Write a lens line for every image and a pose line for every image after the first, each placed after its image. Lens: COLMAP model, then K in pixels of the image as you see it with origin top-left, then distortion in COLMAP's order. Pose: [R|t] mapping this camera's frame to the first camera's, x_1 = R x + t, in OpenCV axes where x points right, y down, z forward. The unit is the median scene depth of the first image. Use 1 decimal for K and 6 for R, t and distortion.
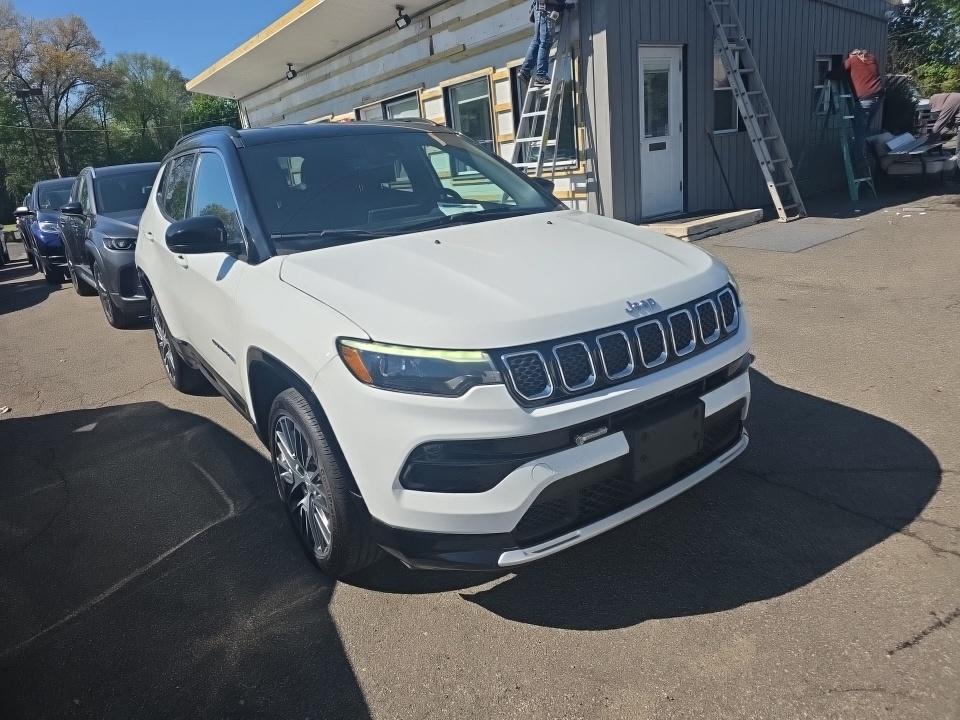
lens RADIAL K [[649.7, 0, 480.3], [0, 649.7, 358.7], [0, 0, 1]] dist [0.040001, -0.038474]
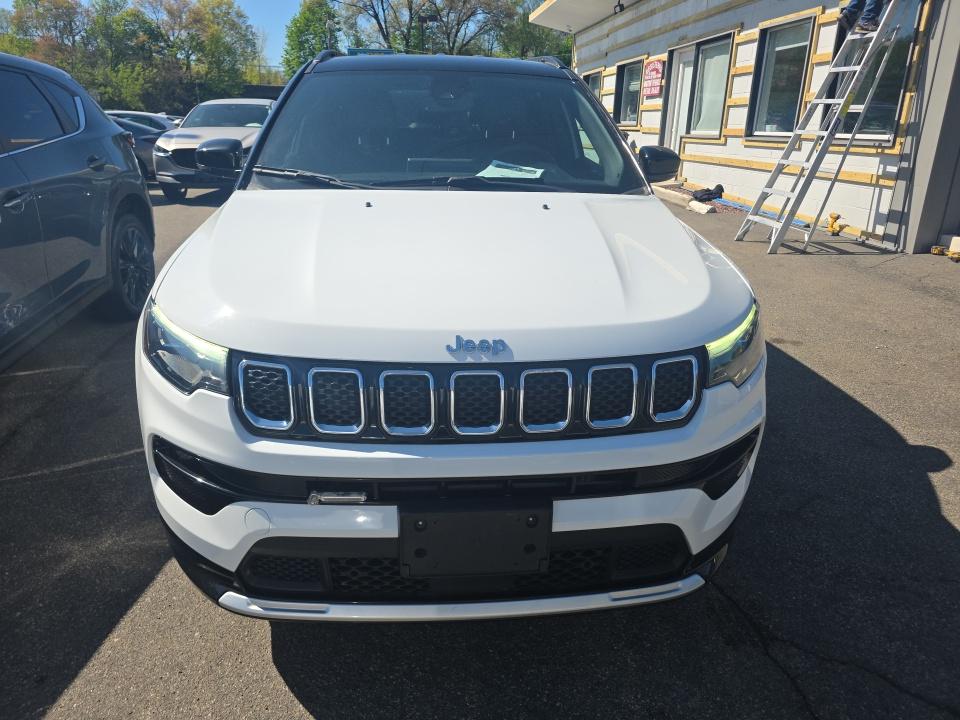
lens RADIAL K [[649.7, 0, 474.8], [0, 649.7, 354.7], [0, 0, 1]] dist [0.040001, -0.038474]
pose [[0.855703, 0.273303, -0.439407, 0.136187], [-0.240911, 0.961917, 0.129142, -0.039903], [0.457968, -0.004649, 0.888957, 0.095716]]
